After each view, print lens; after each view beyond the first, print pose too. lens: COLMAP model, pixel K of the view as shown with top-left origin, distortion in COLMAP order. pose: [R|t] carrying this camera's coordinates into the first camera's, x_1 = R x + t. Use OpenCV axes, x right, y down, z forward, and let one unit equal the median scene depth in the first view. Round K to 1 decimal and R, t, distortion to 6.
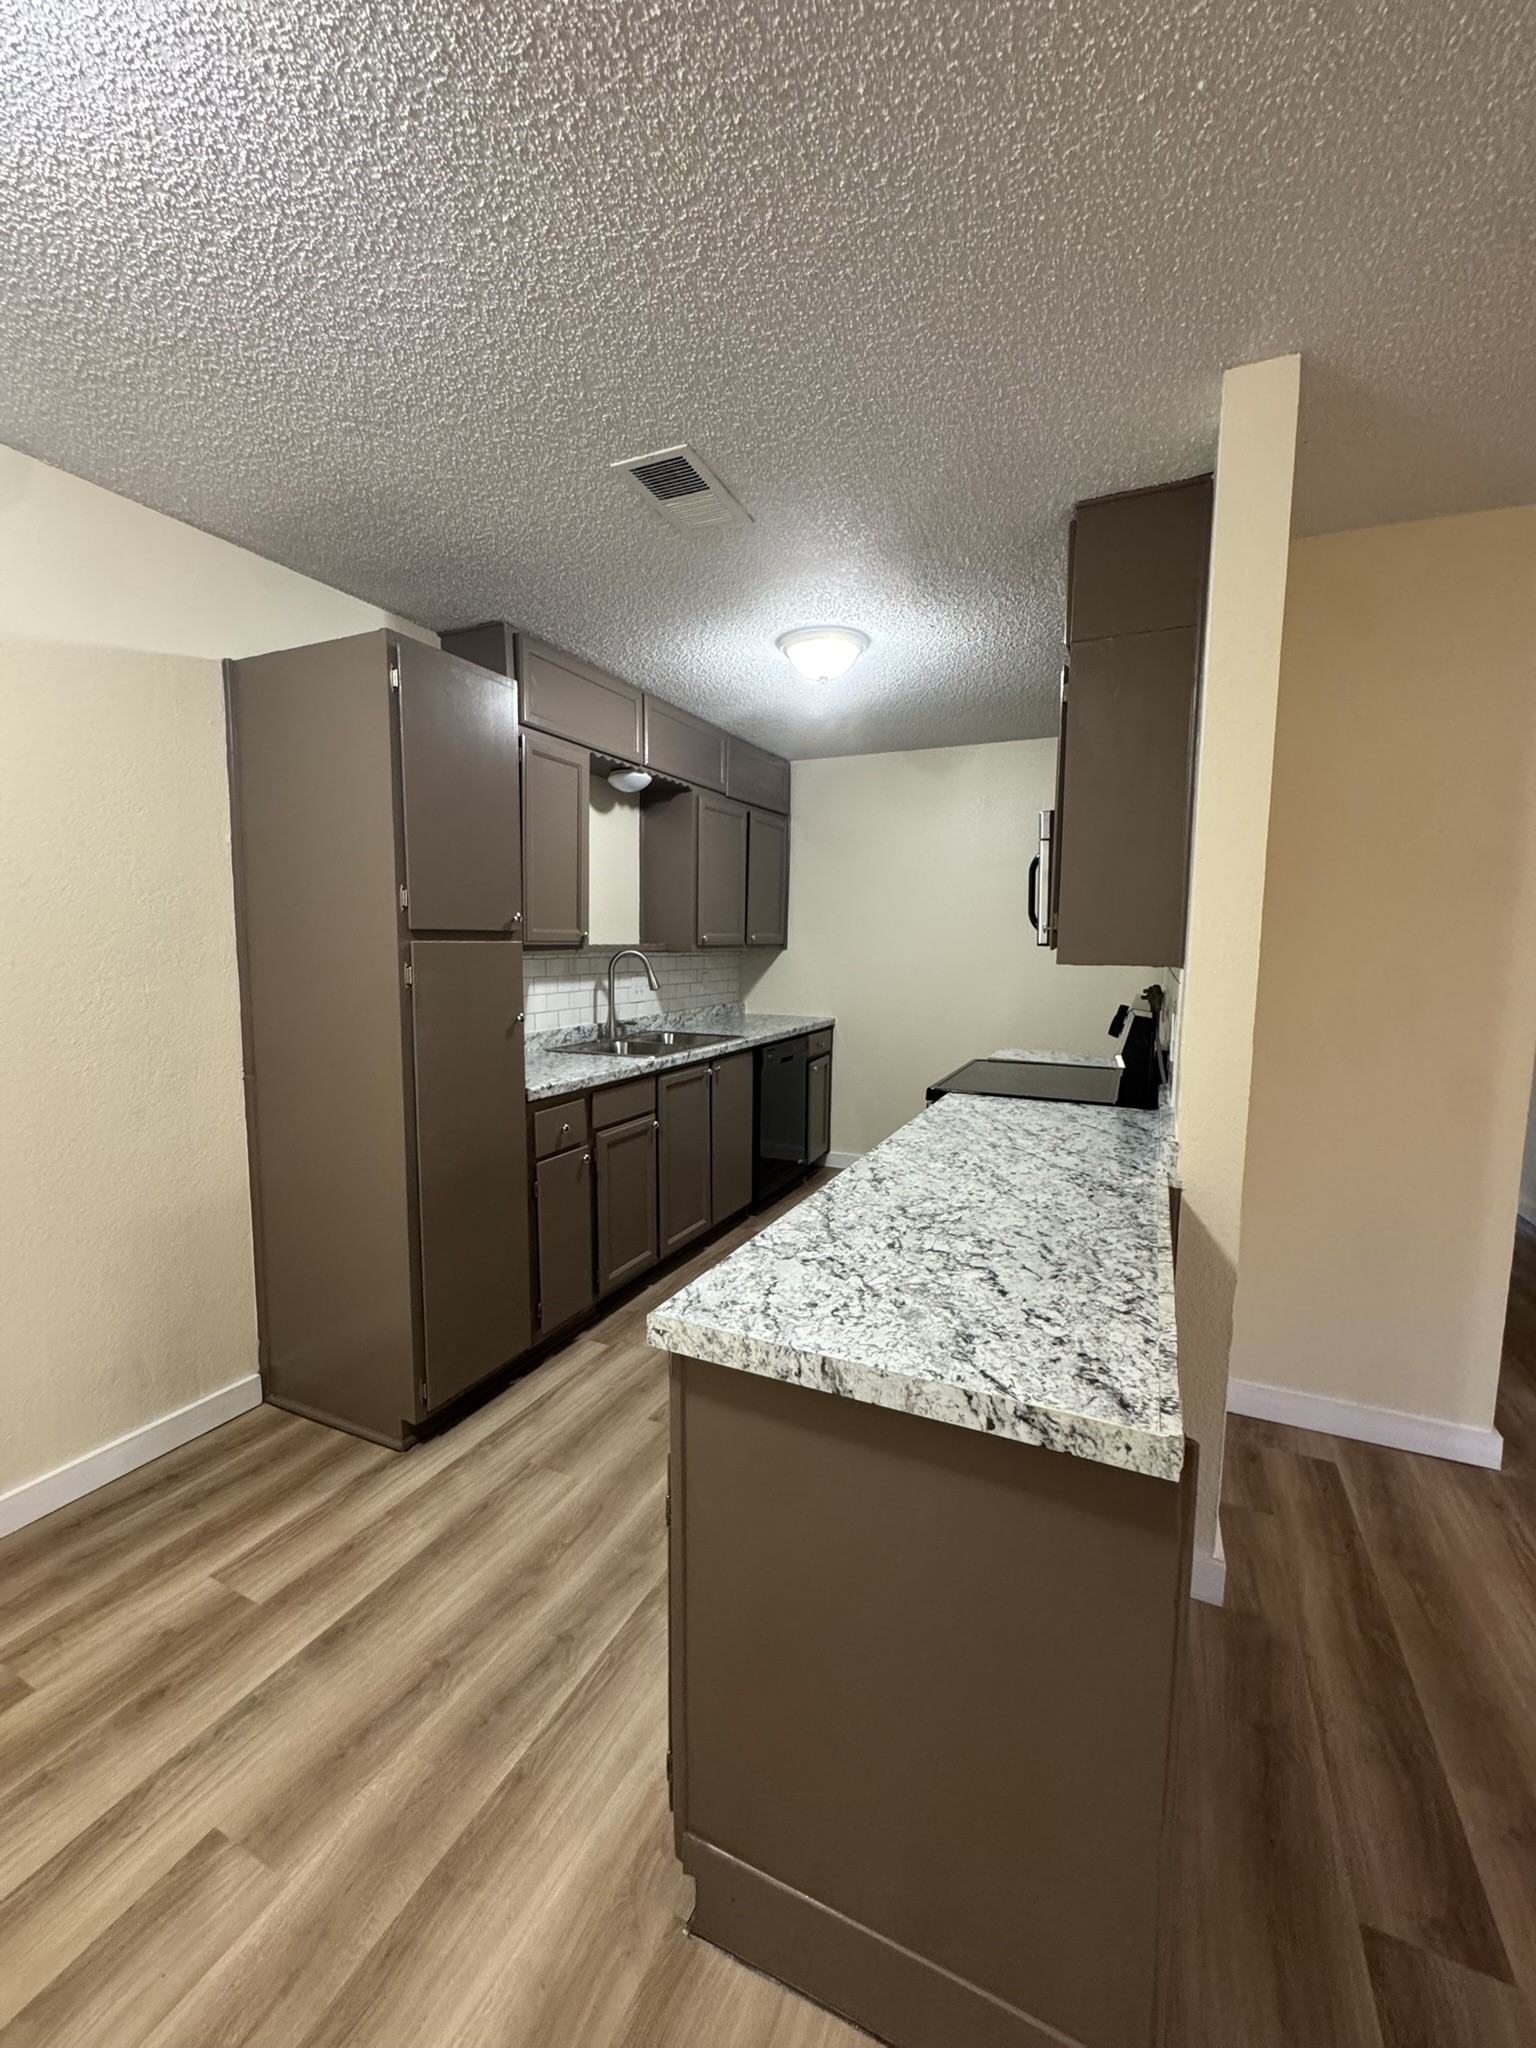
lens RADIAL K [[822.0, 0, 768.7], [0, 822.0, 1020.0], [0, 0, 1]] dist [-0.002364, 0.000734]
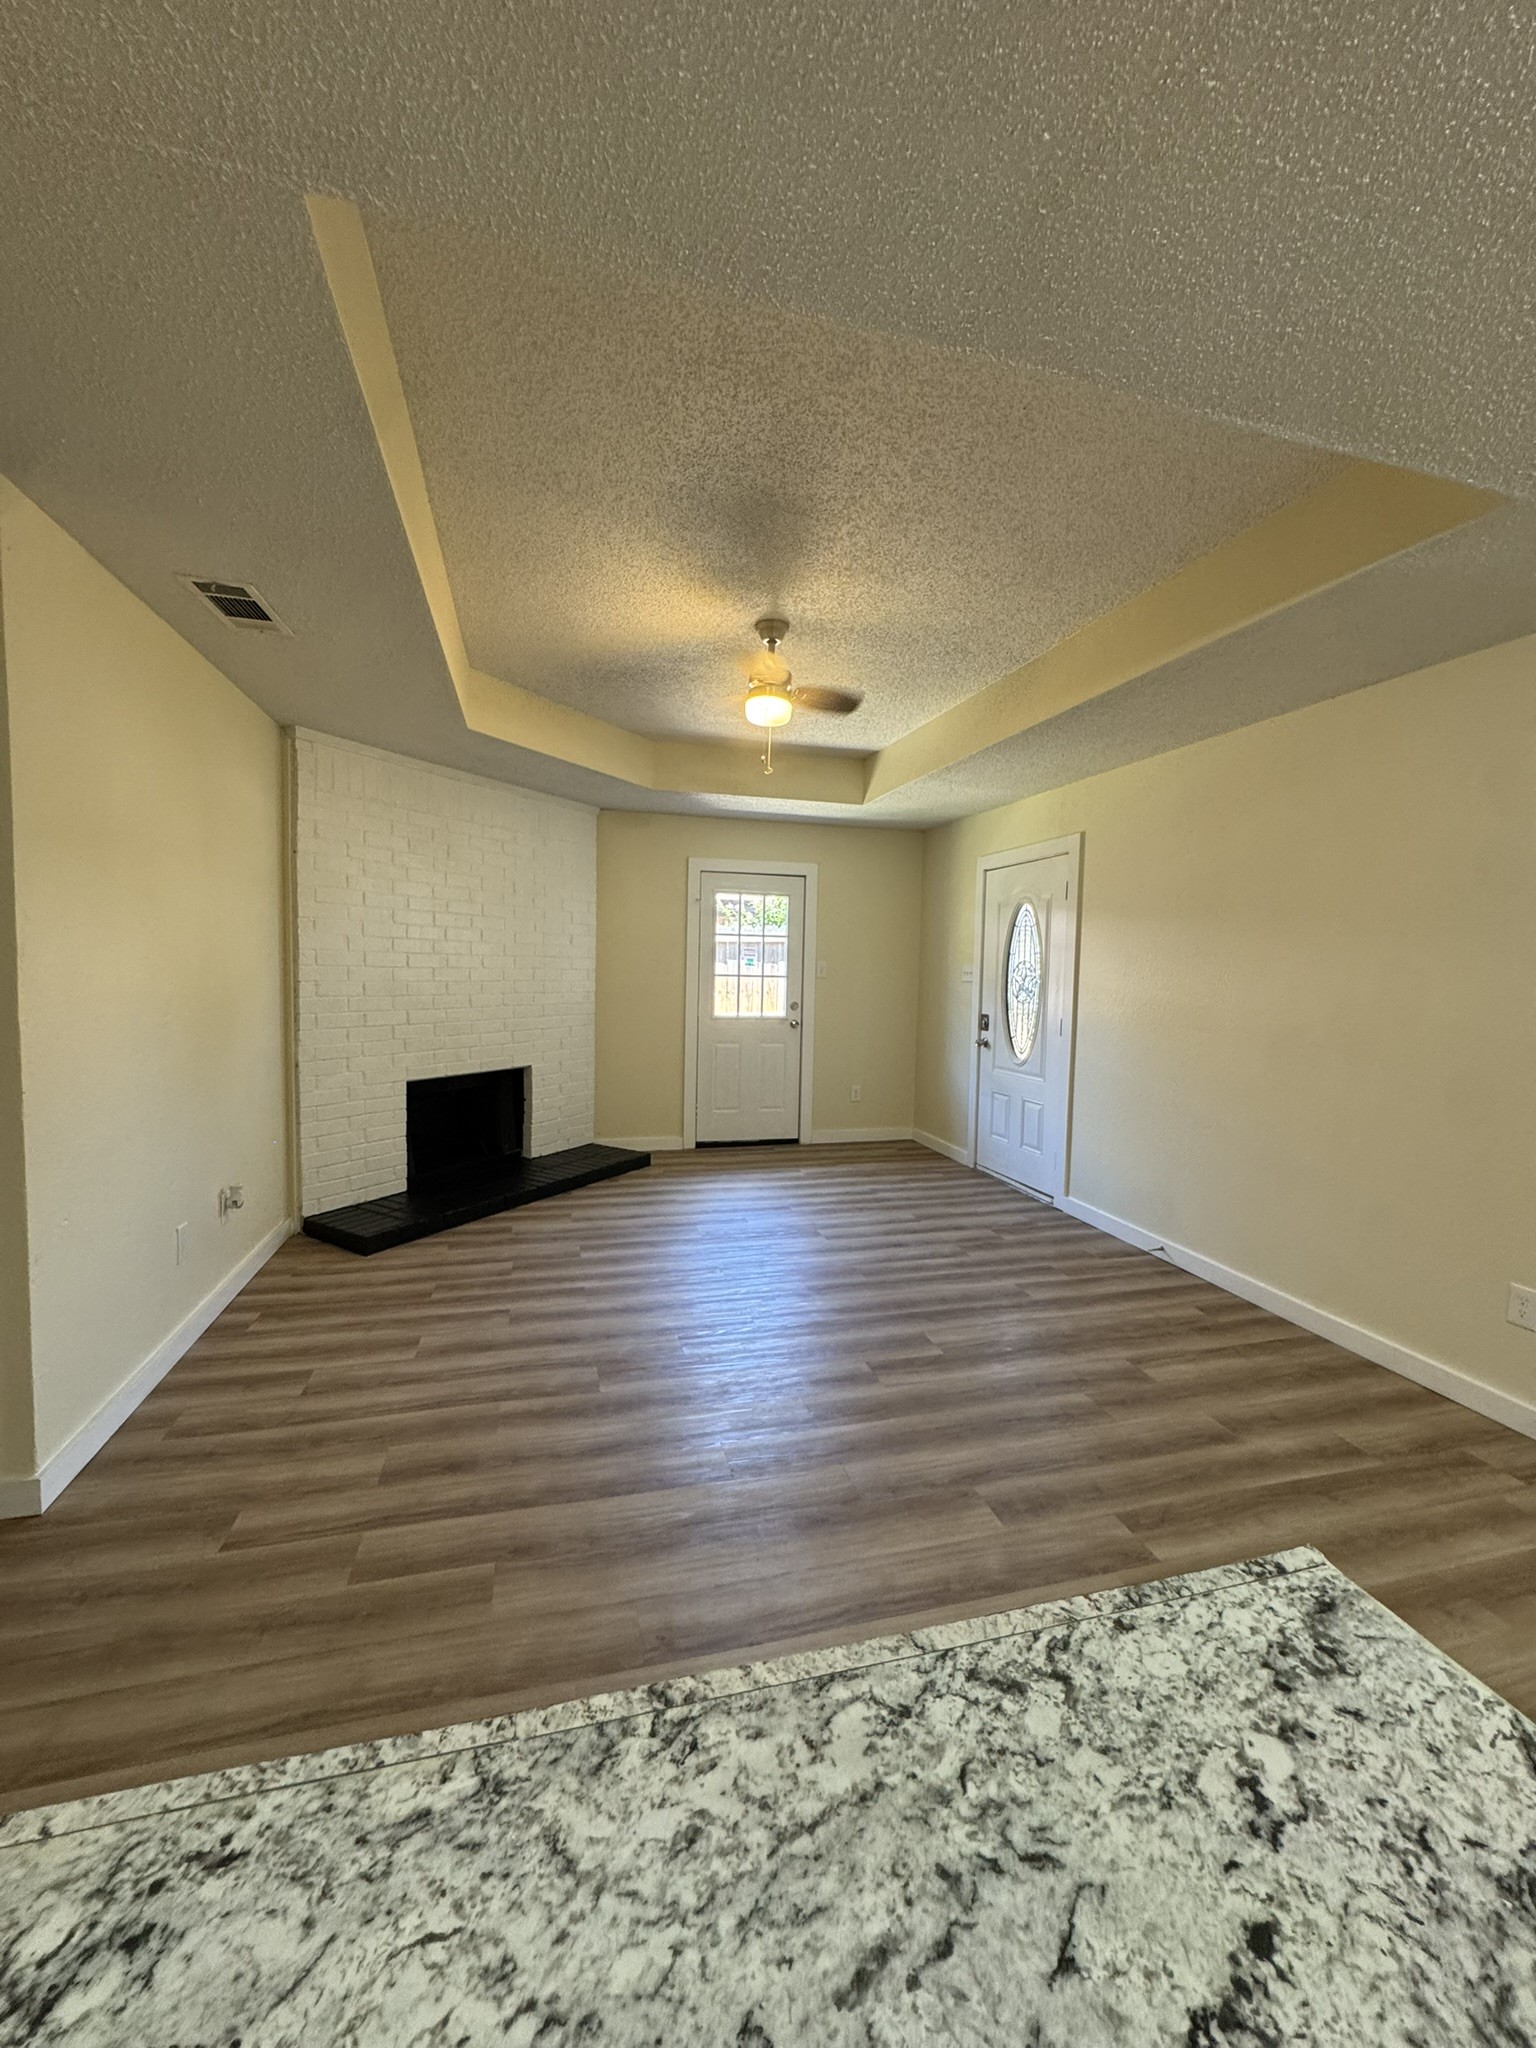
lens RADIAL K [[822.0, 0, 762.4], [0, 822.0, 1029.0], [0, 0, 1]] dist [-0.002364, 0.000734]
pose [[-0.643239, -0.087233, 0.760680, 0.190418], [0.048362, 0.986876, 0.154068, -0.137474], [-0.764136, 0.135890, -0.630579, 1.382078]]
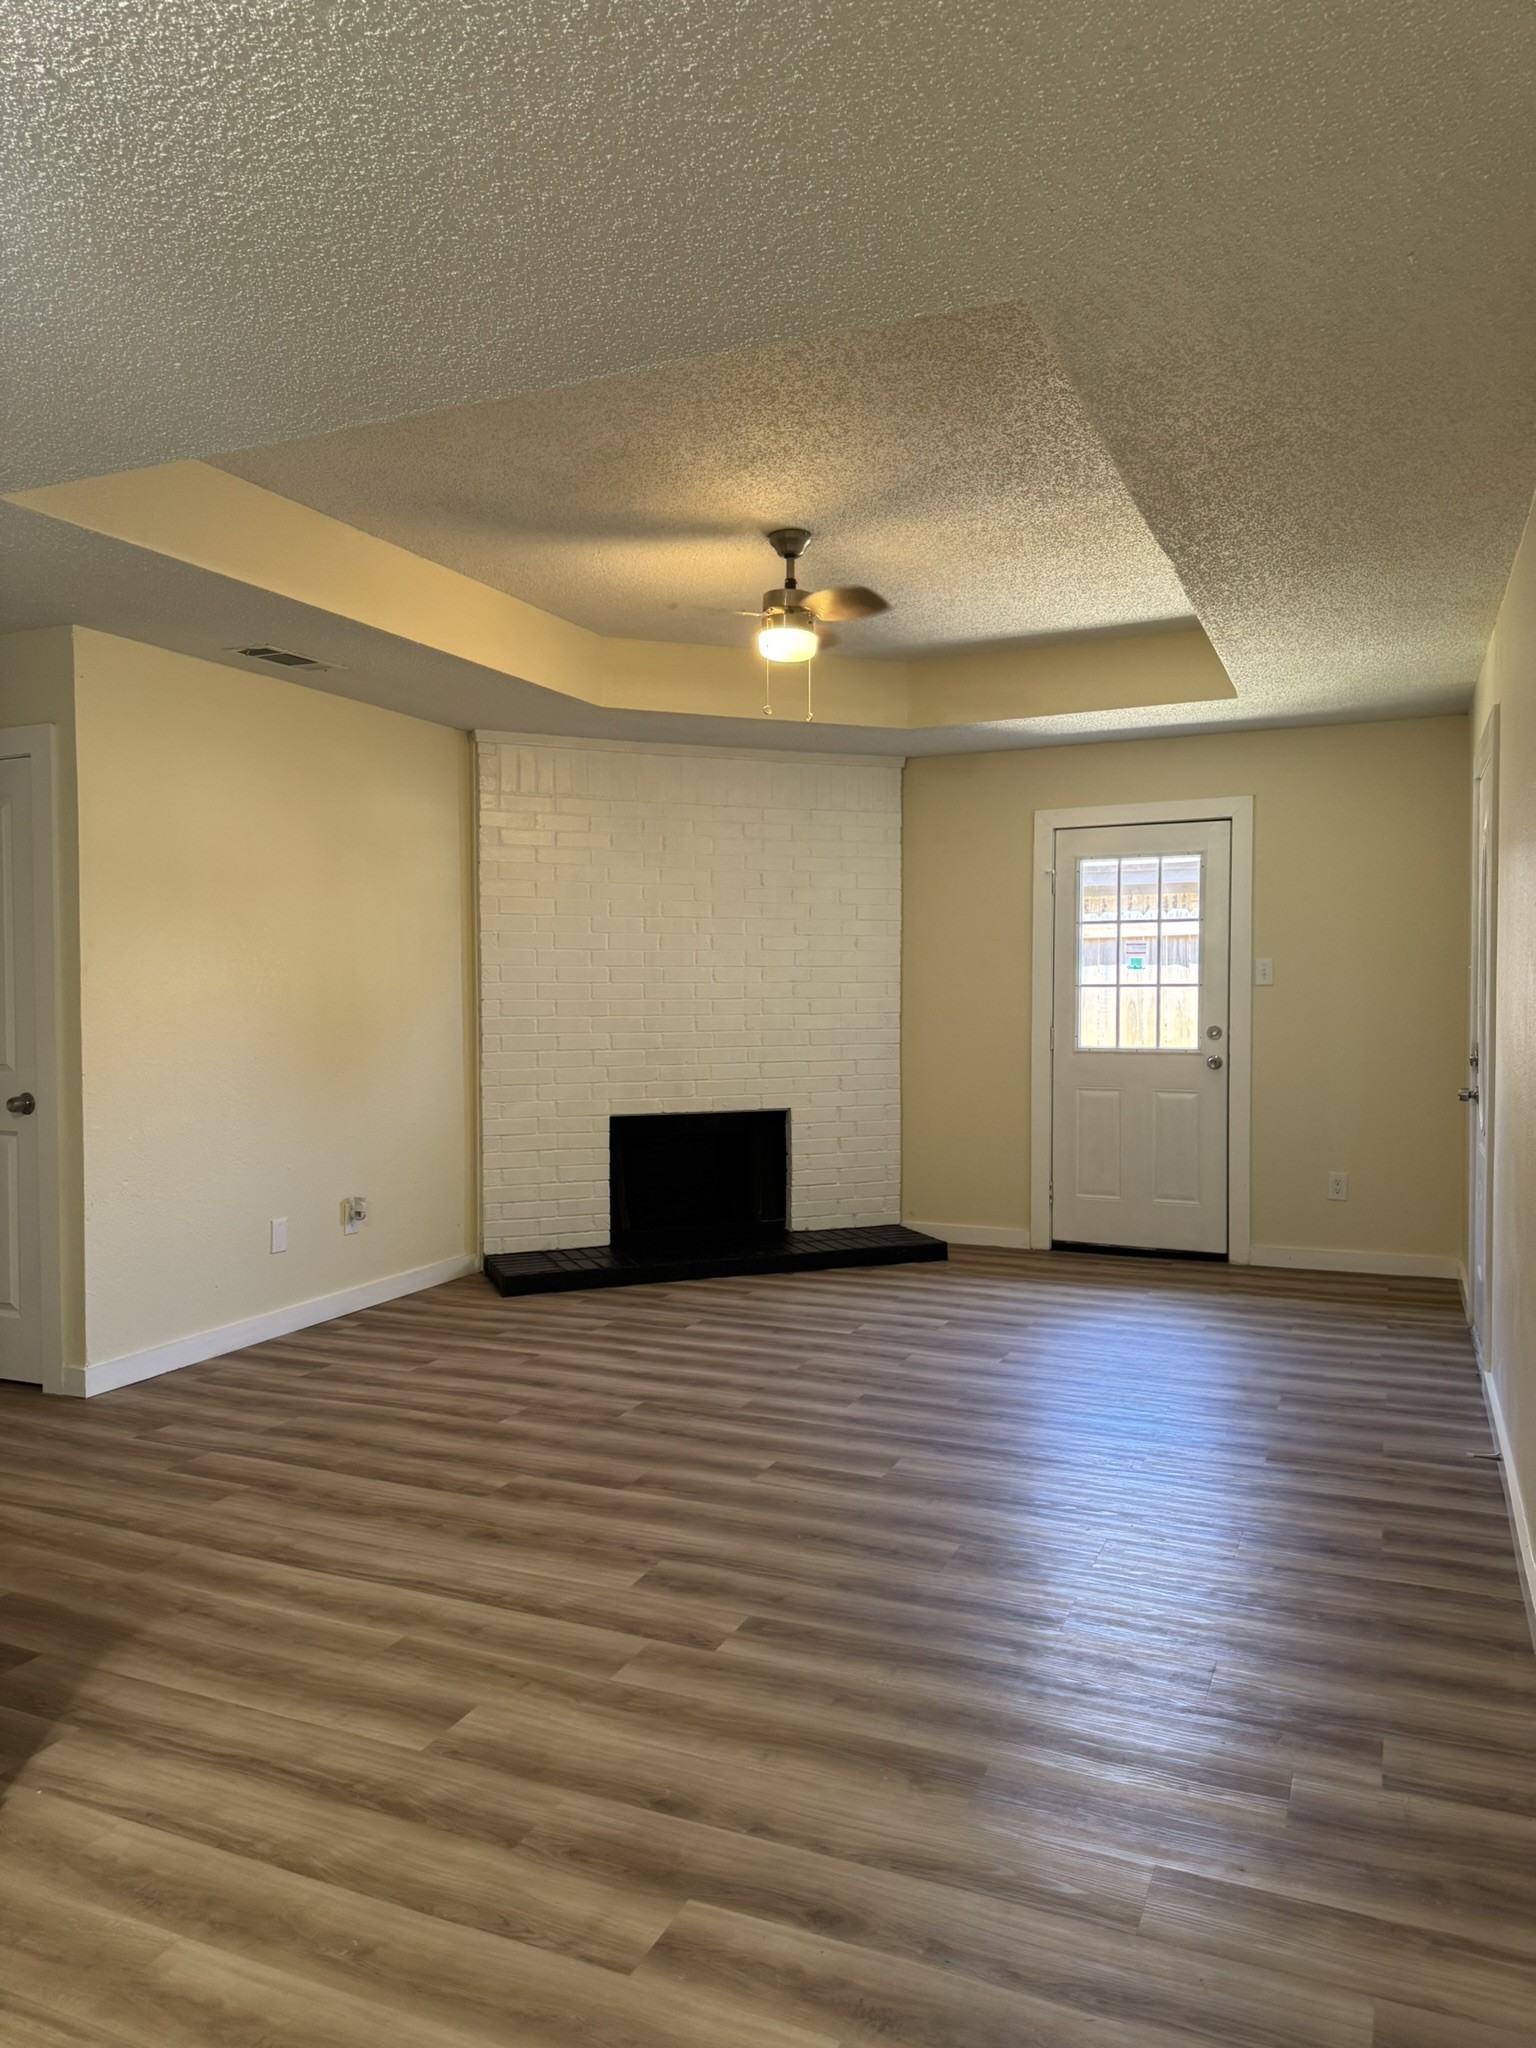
lens RADIAL K [[1450.9, 0, 757.6], [0, 1450.9, 1037.4], [0, 0, 1]] dist [0.042322, -0.045650]
pose [[-0.010990, -0.050058, 0.998686, -1.637634], [0.109210, 0.992712, 0.050960, 0.079924], [-0.993958, 0.109627, -0.005443, -0.369136]]
